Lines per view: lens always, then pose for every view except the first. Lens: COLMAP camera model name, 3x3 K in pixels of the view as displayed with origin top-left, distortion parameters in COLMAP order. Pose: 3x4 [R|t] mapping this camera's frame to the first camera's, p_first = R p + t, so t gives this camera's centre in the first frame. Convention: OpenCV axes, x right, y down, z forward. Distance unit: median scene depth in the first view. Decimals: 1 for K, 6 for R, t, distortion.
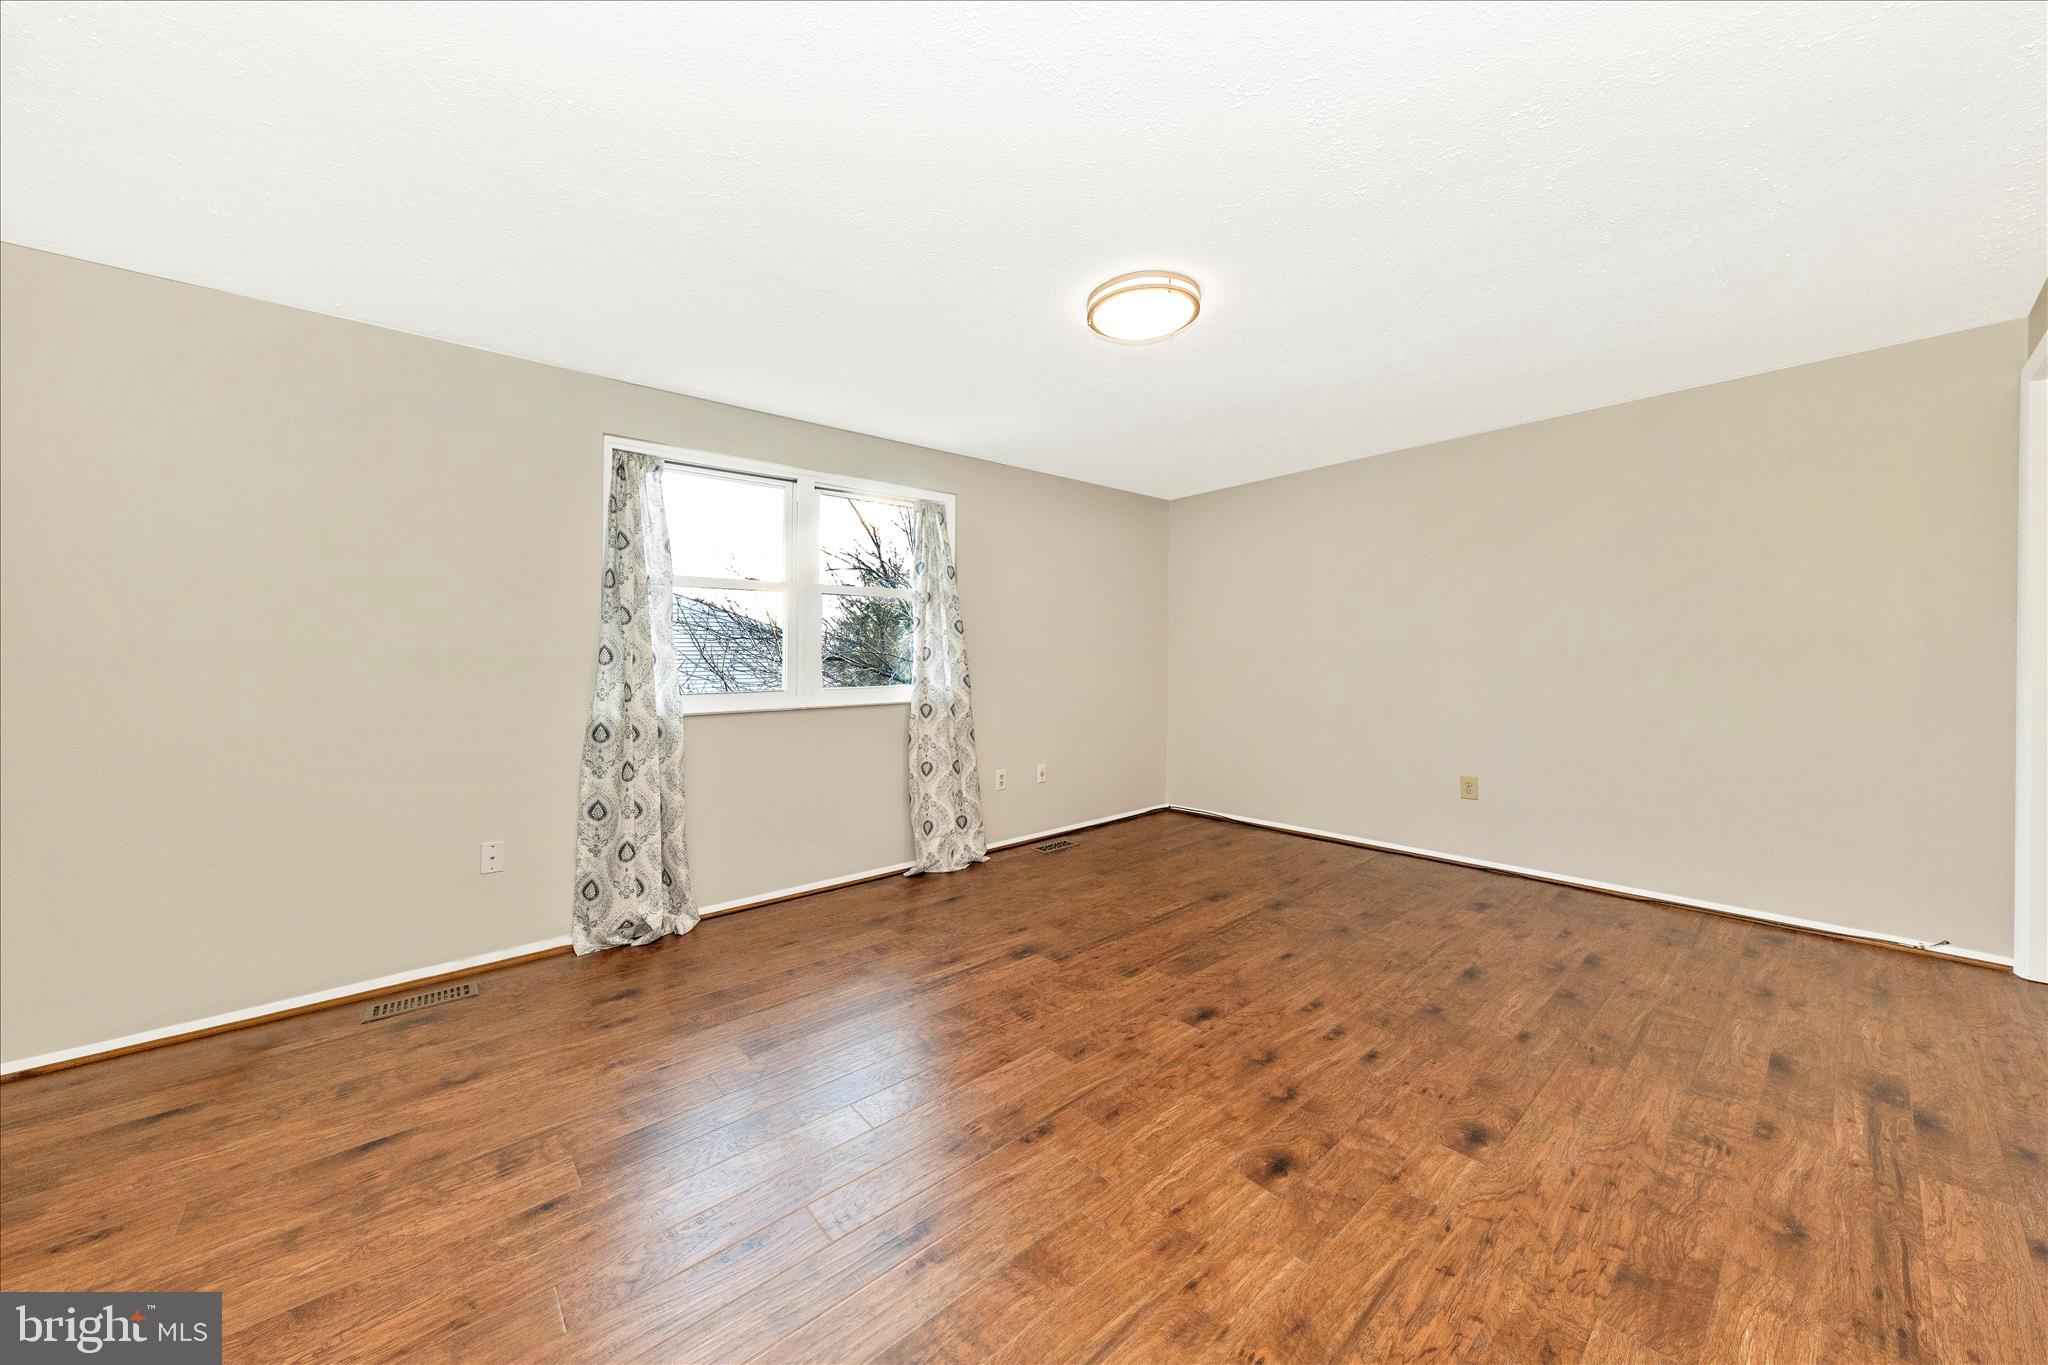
lens RADIAL K [[717.1, 0, 1030.5], [0, 717.1, 683.4], [0, 0, 1]] dist [0.007859, -0.000494]
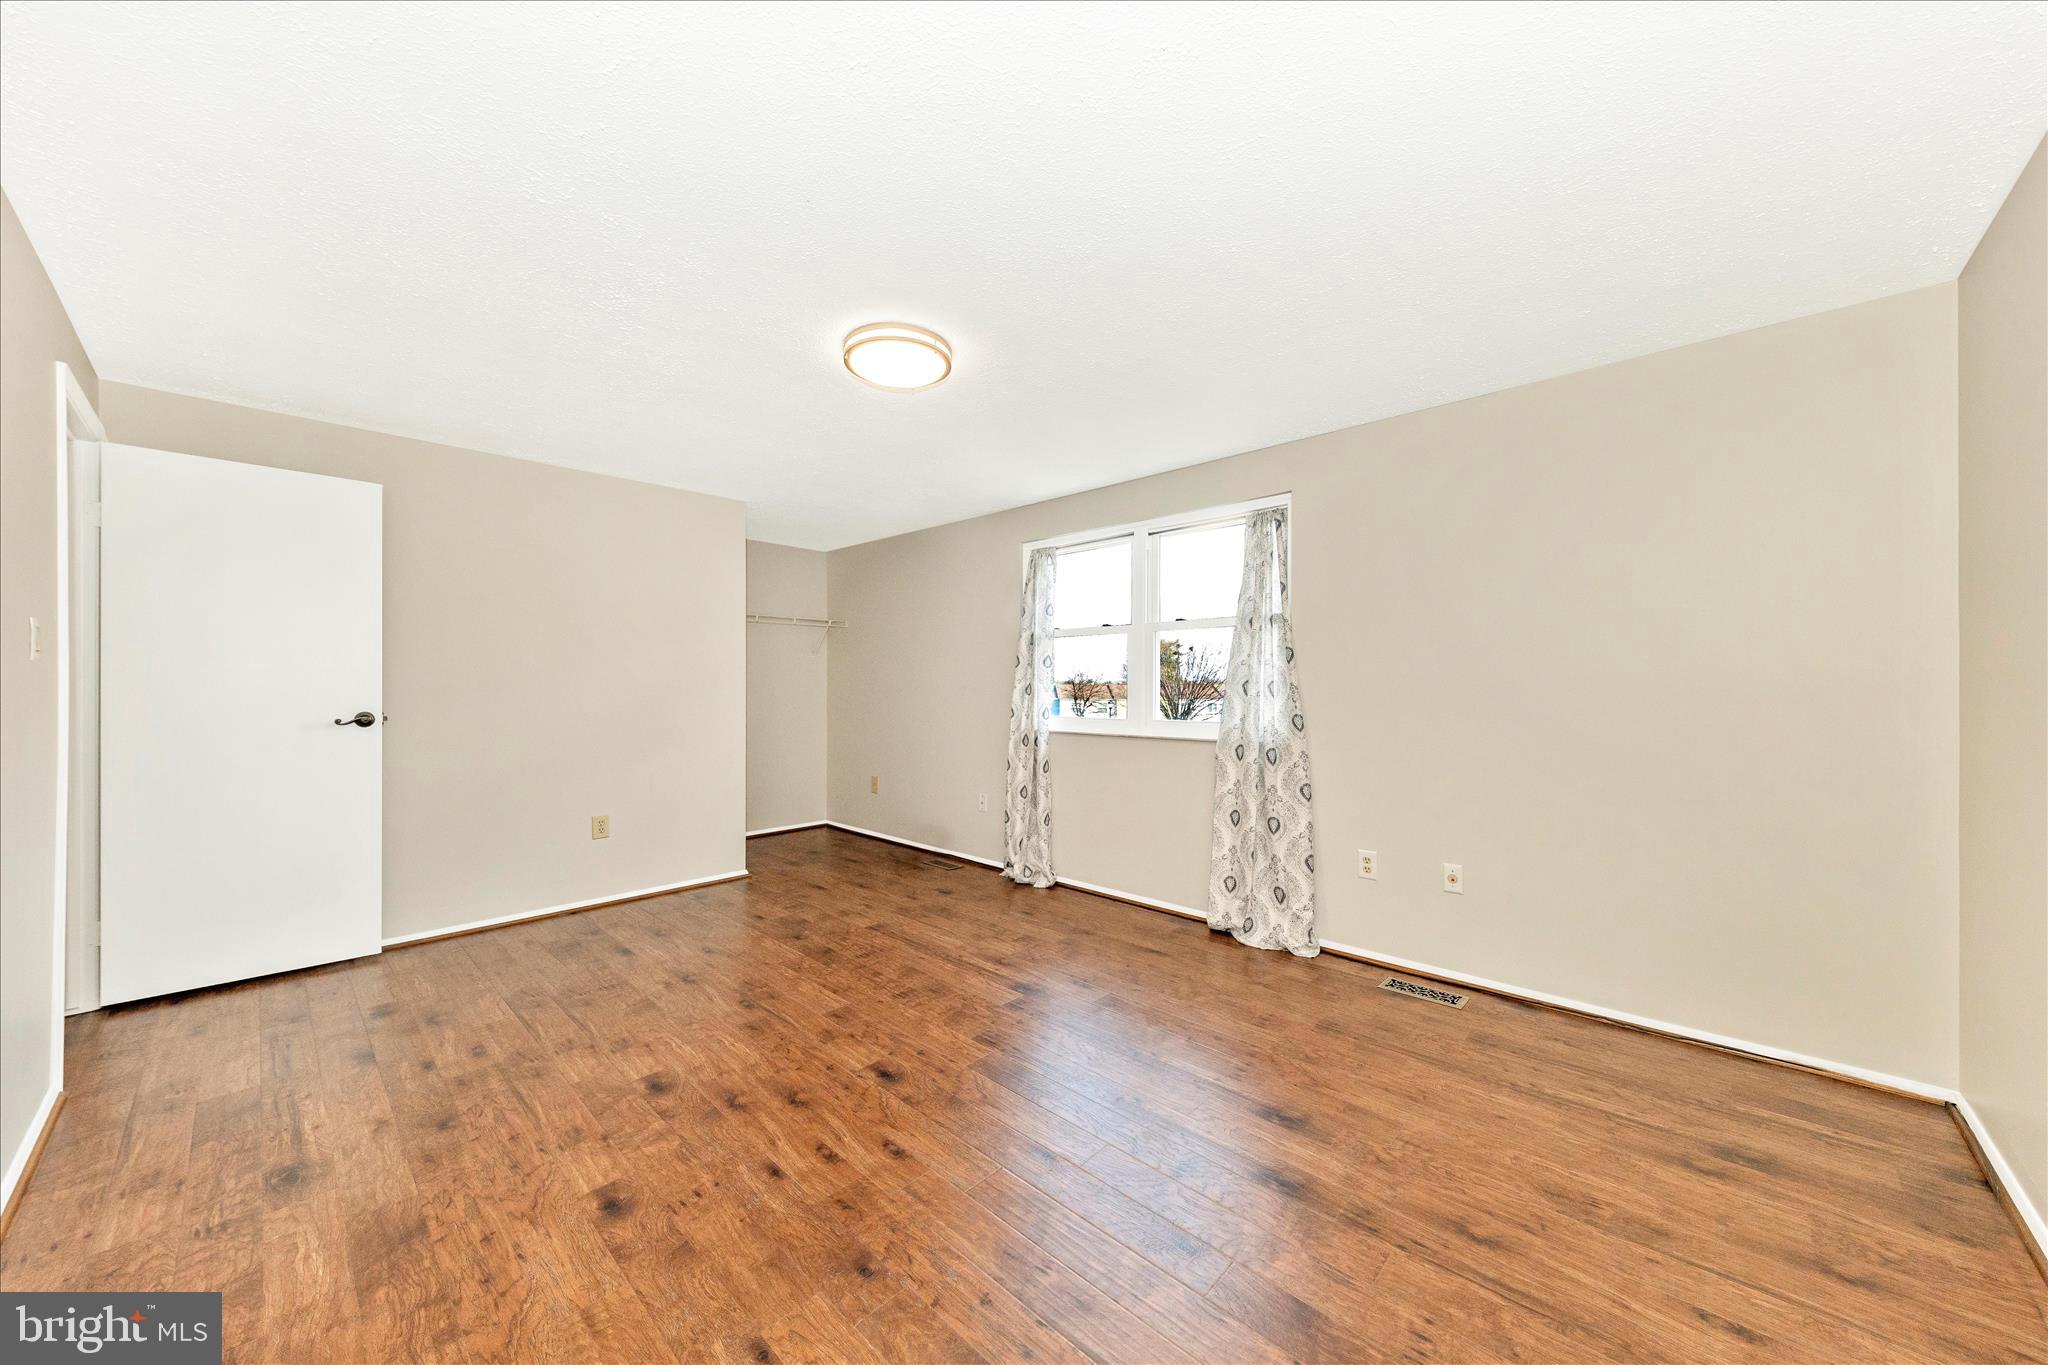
lens RADIAL K [[732.7, 0, 999.7], [0, 732.7, 688.7], [0, 0, 1]] dist [0.011475, -0.000096]
pose [[0.076239, 0.013728, -0.996995, 1.358632], [-0.039076, 0.999178, 0.010770, -0.071061], [0.996324, 0.038137, 0.076712, 1.180841]]
